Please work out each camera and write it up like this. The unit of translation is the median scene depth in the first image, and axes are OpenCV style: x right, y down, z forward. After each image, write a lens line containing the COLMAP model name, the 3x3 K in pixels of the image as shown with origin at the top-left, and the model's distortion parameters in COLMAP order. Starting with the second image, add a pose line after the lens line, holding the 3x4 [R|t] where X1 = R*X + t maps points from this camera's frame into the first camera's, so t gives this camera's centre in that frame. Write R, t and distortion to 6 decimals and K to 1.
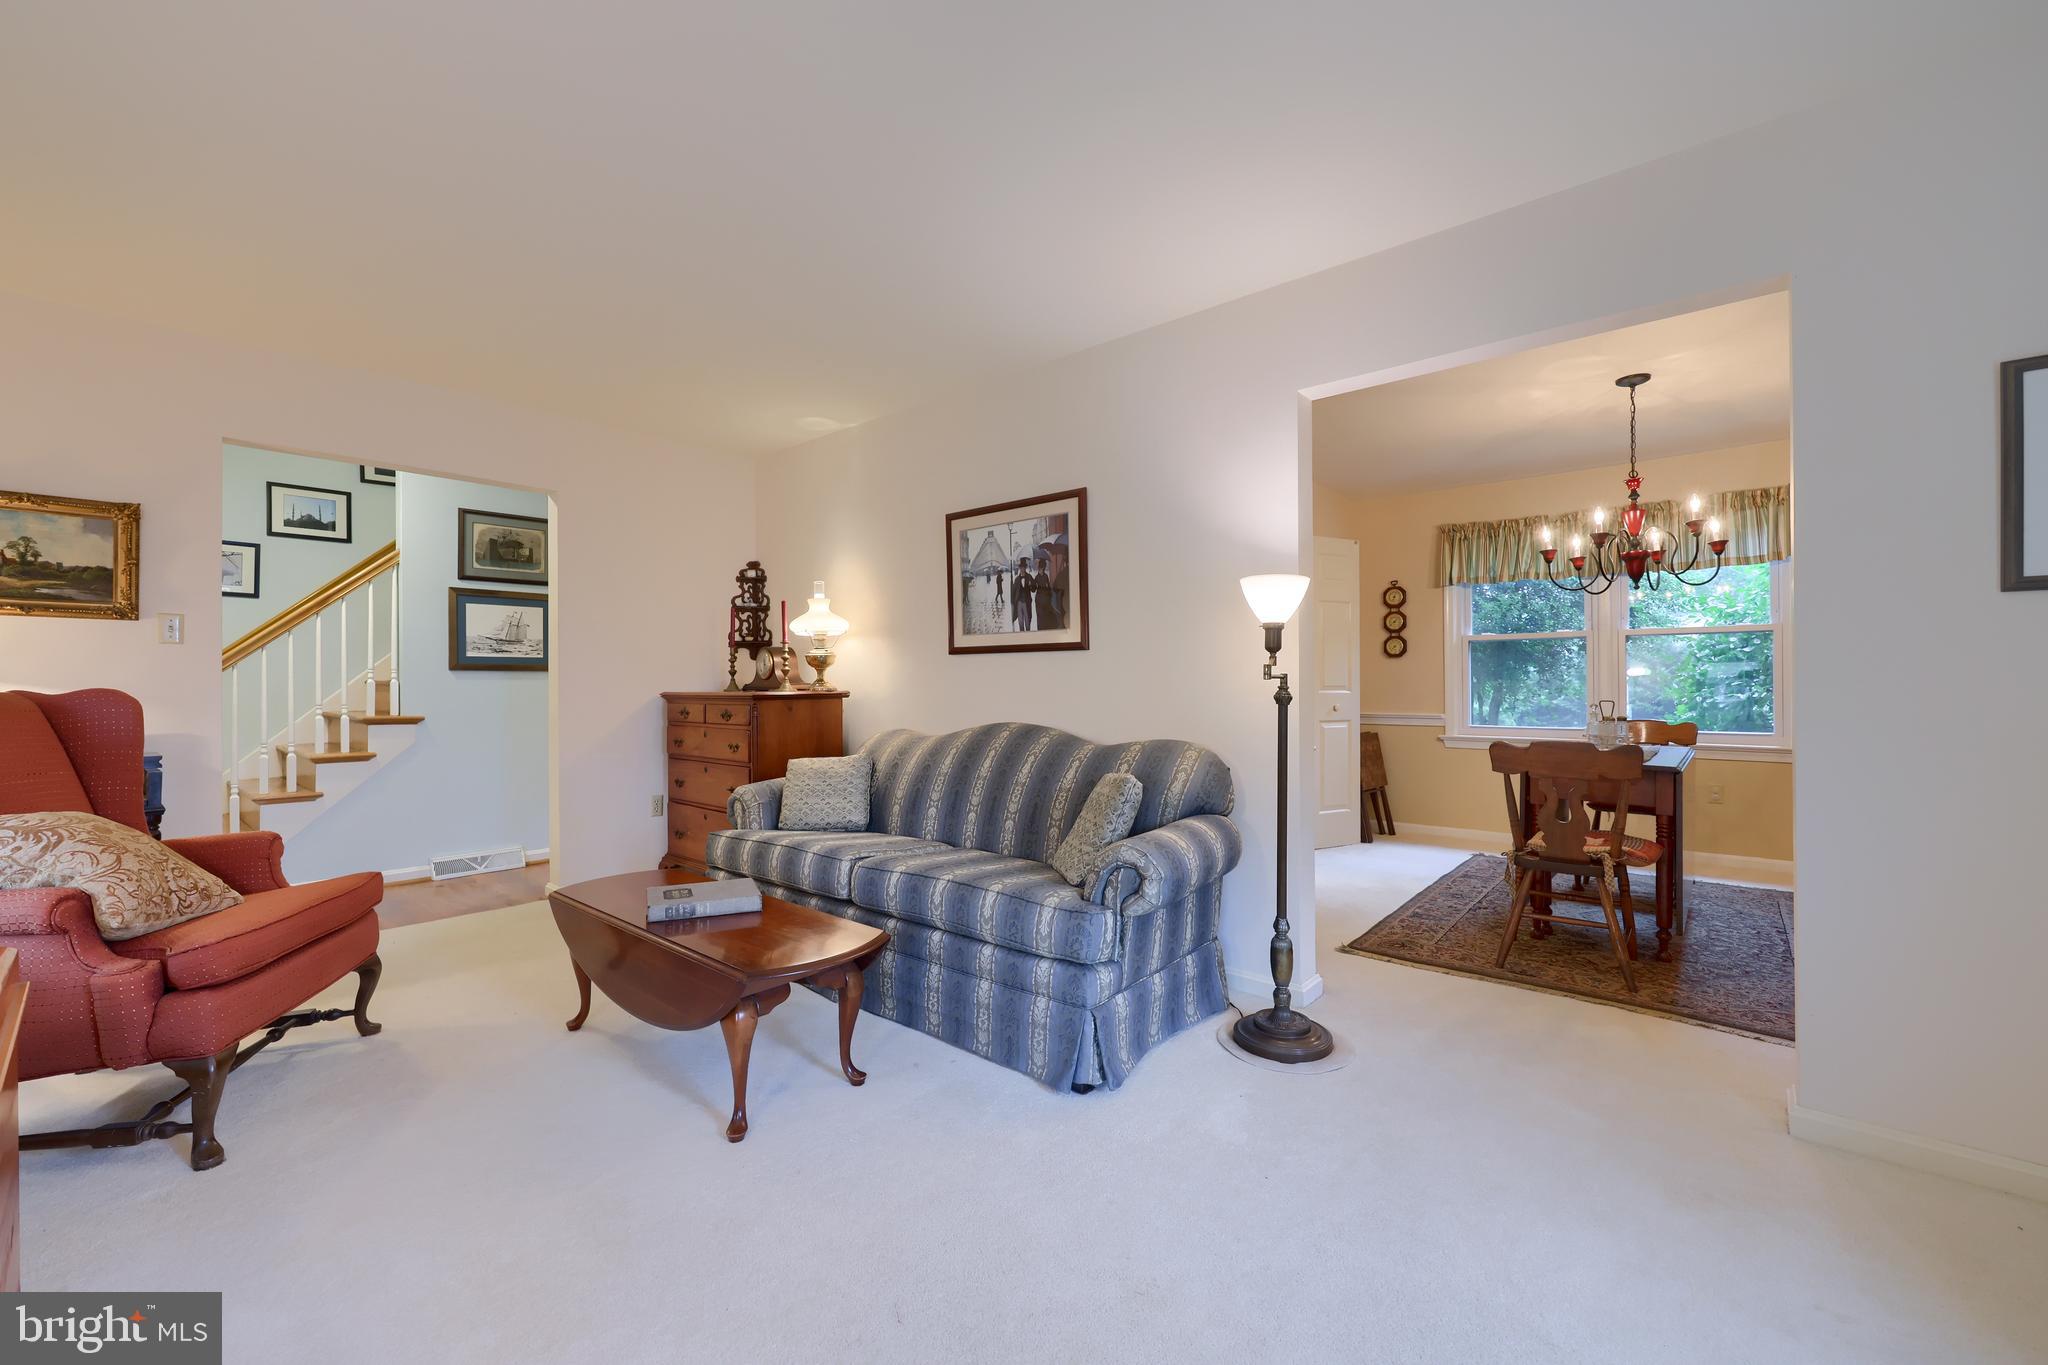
lens RADIAL K [[825.2, 0, 1019.5], [0, 825.2, 682.2], [0, 0, 1]] dist [0.001212, 0.002009]
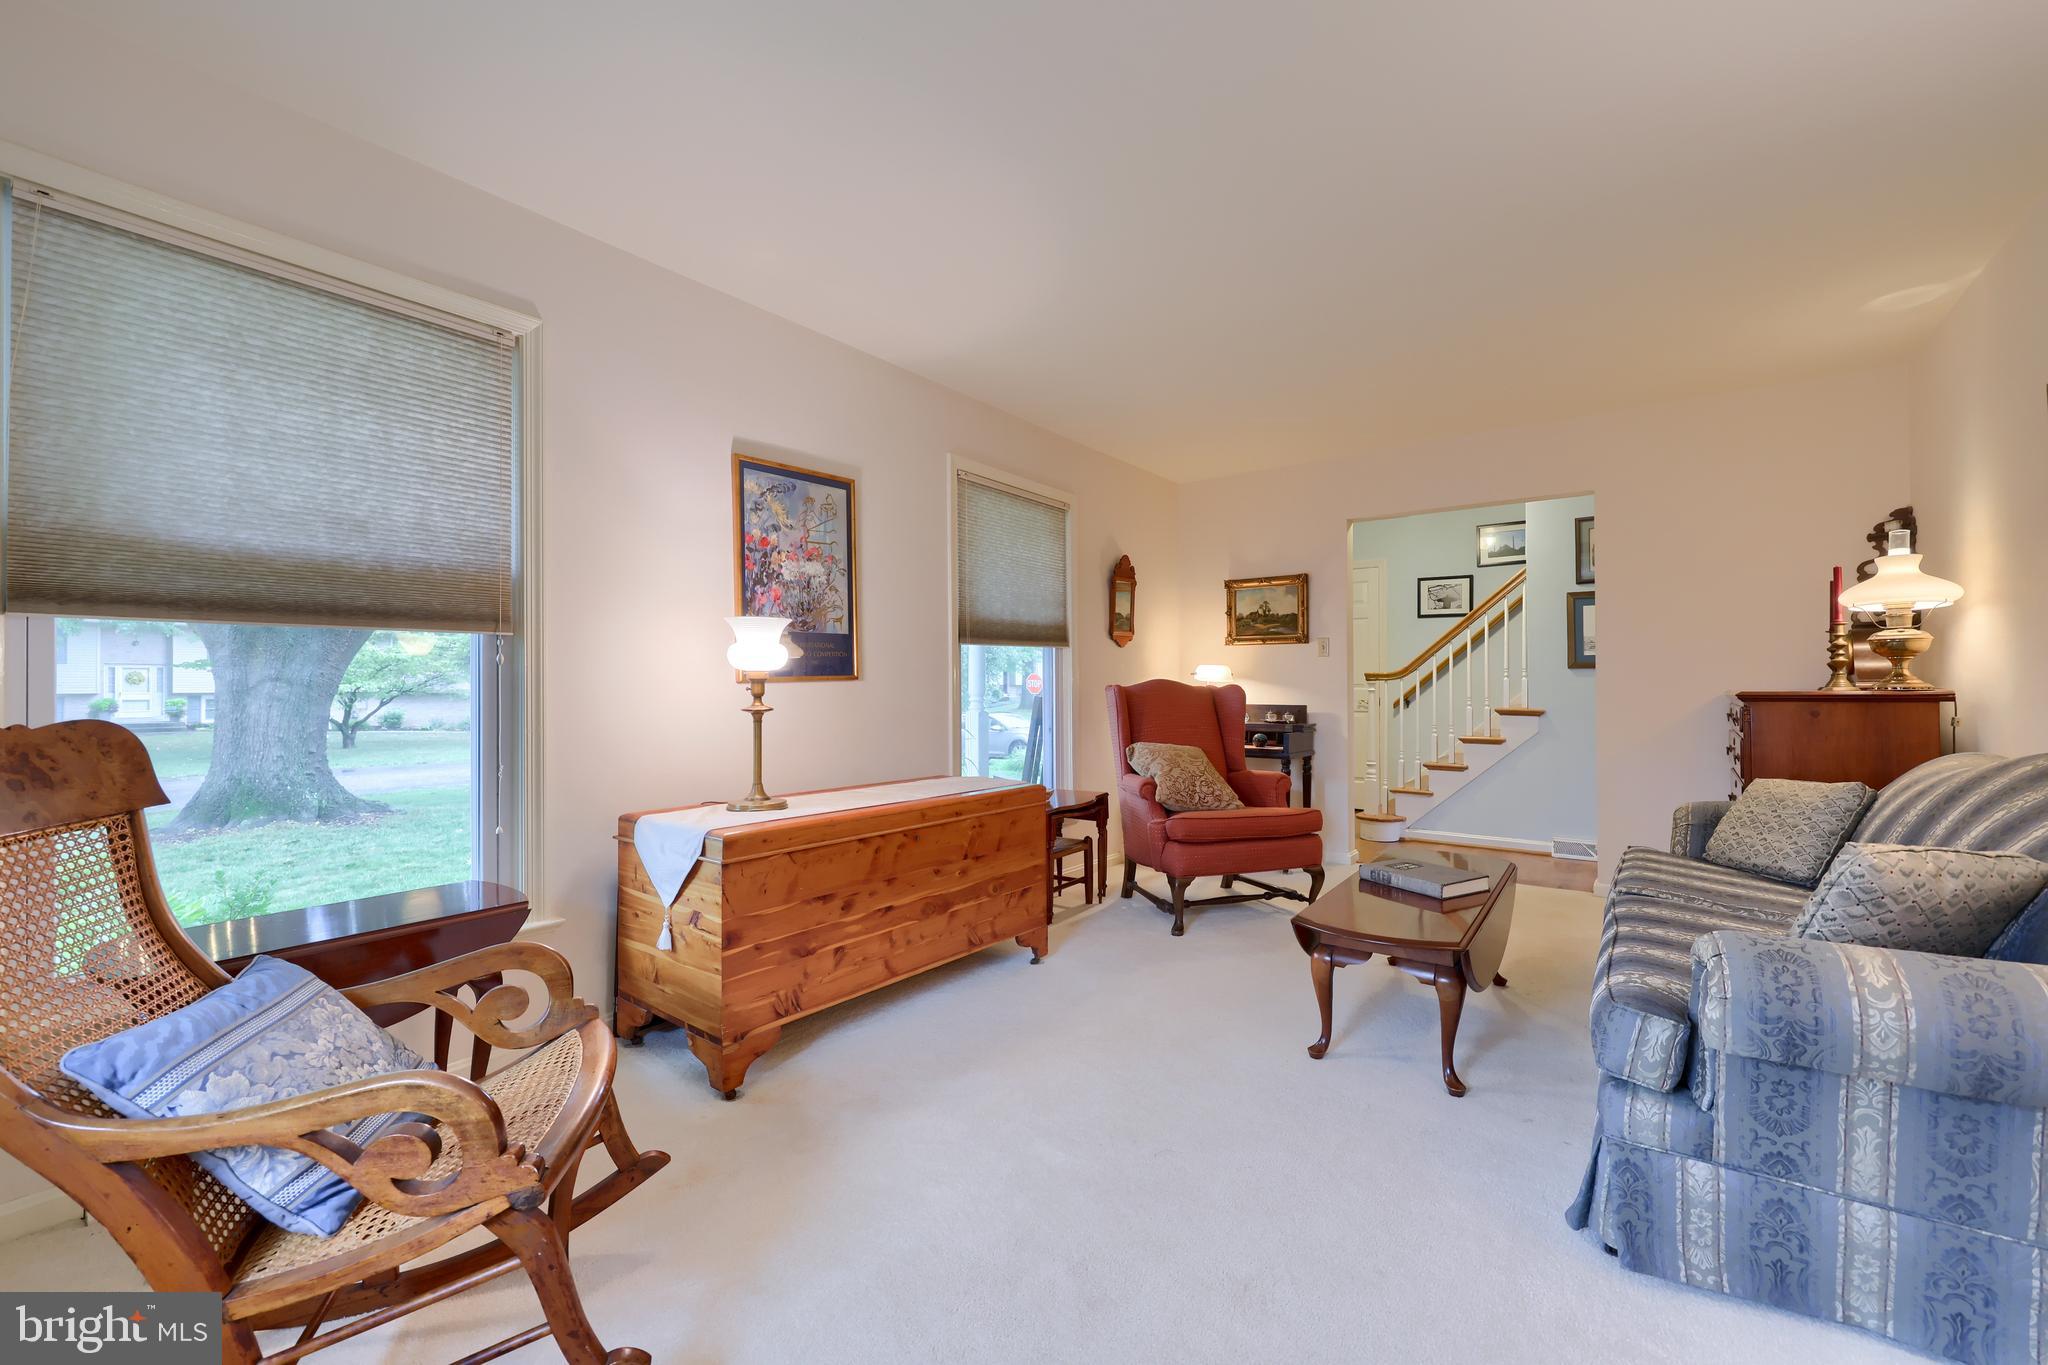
lens RADIAL K [[825.2, 0, 1027.3], [0, 825.2, 678.4], [0, 0, 1]] dist [0.001212, 0.002009]
pose [[0.069590, -0.004153, -0.997567, 0.454697], [0.003455, 0.999986, -0.003922, 0.000356], [0.997570, -0.003173, 0.069604, 0.268239]]
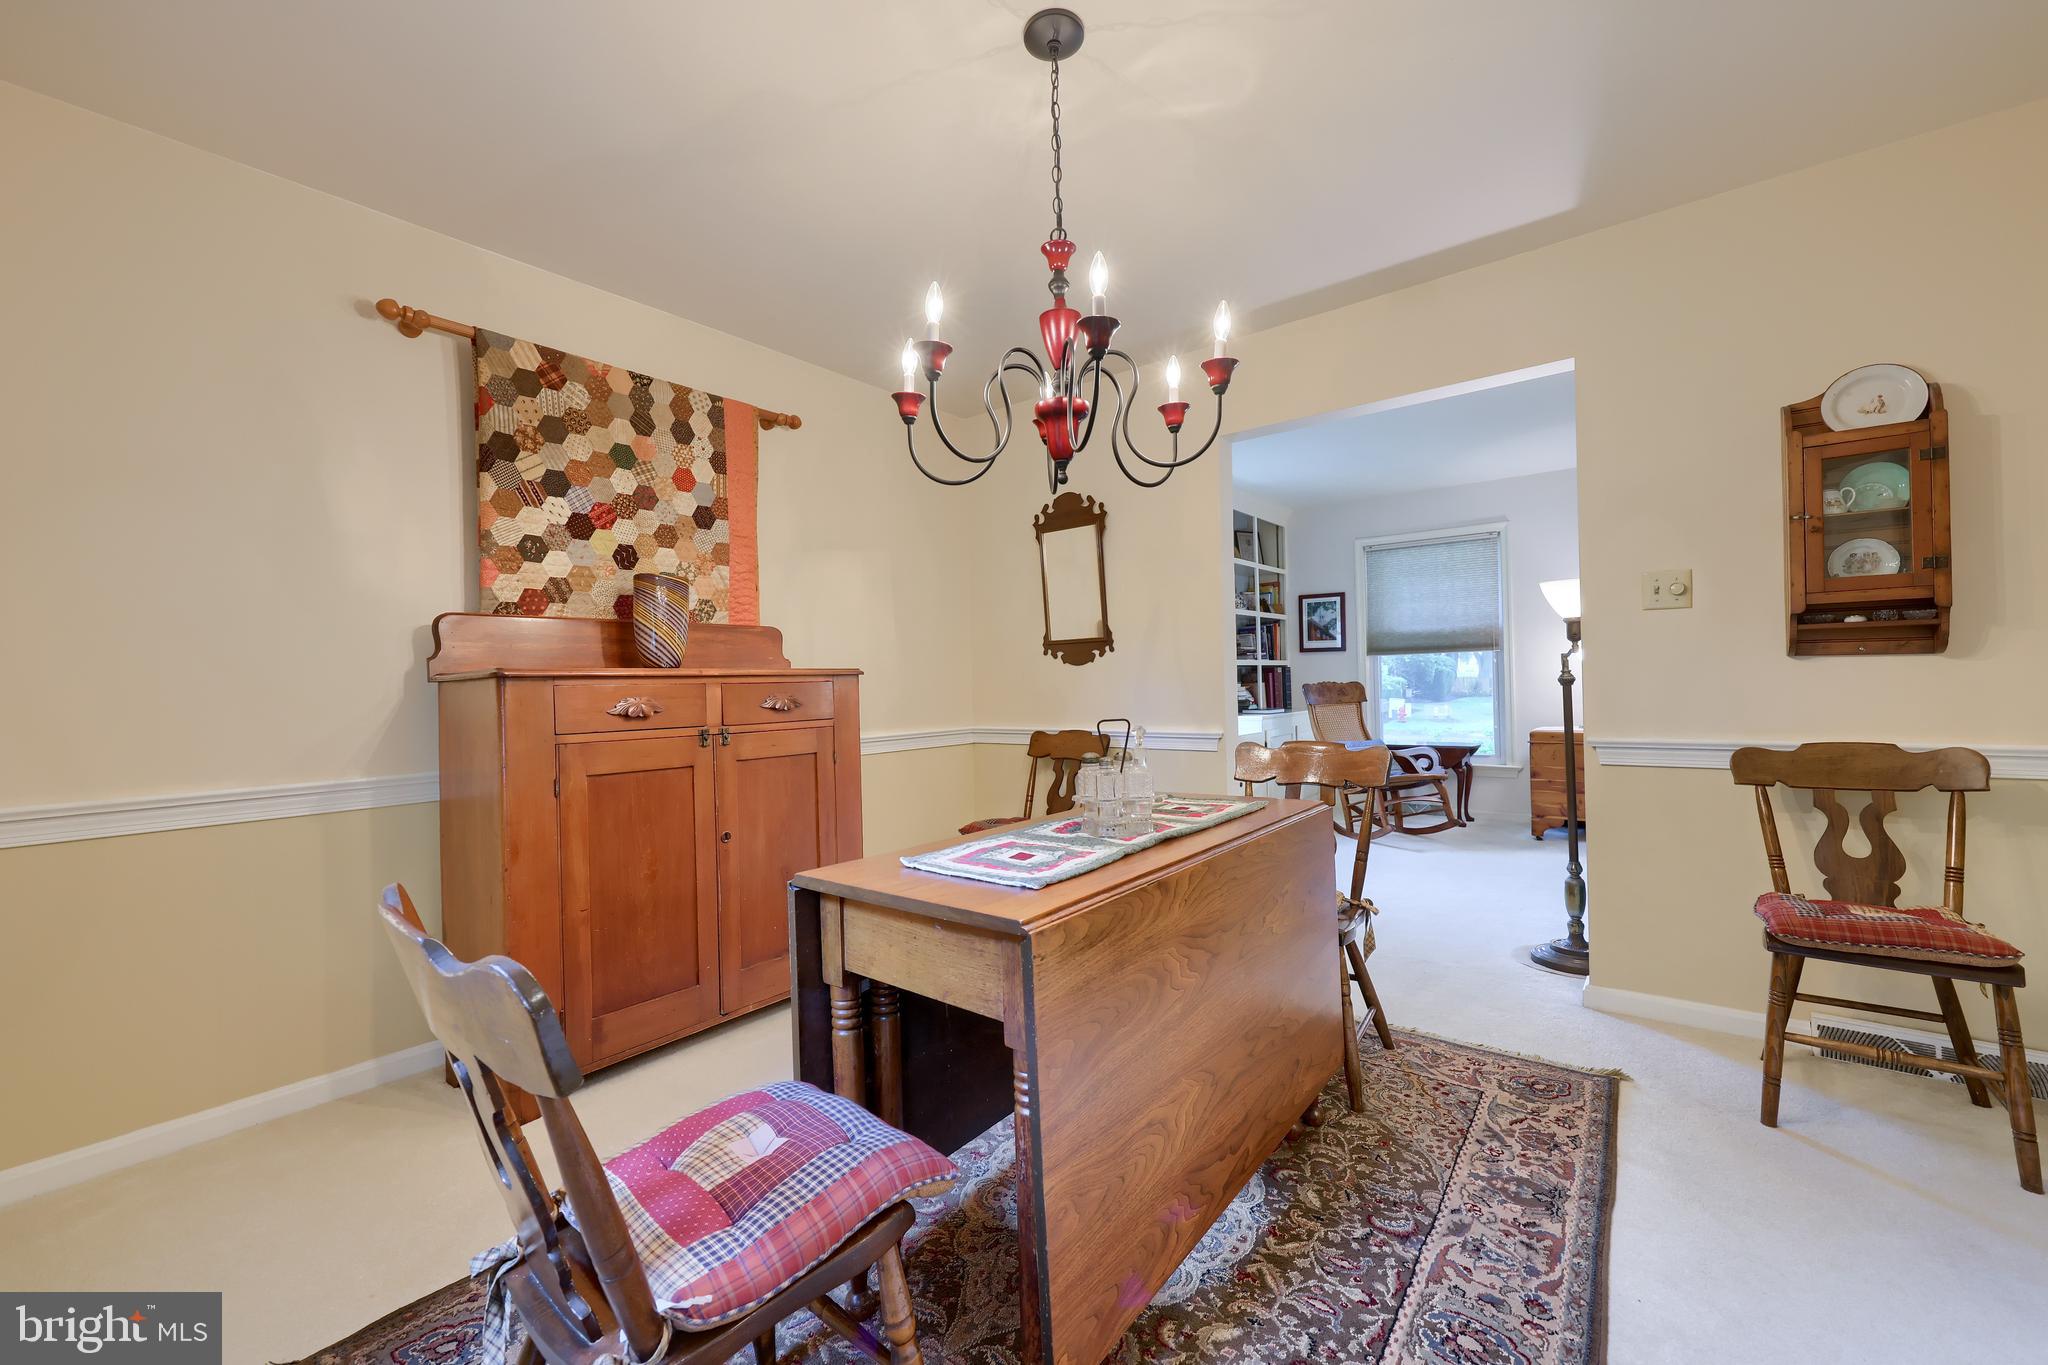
lens RADIAL K [[825.2, 0, 993.8], [0, 825.2, 694.5], [0, 0, 1]] dist [0.001212, 0.002009]
pose [[-0.999354, 0.025809, -0.025000, 0.818244], [0.025511, 0.999600, 0.012184, 0.002809], [0.025304, 0.011538, -0.999613, 1.499835]]
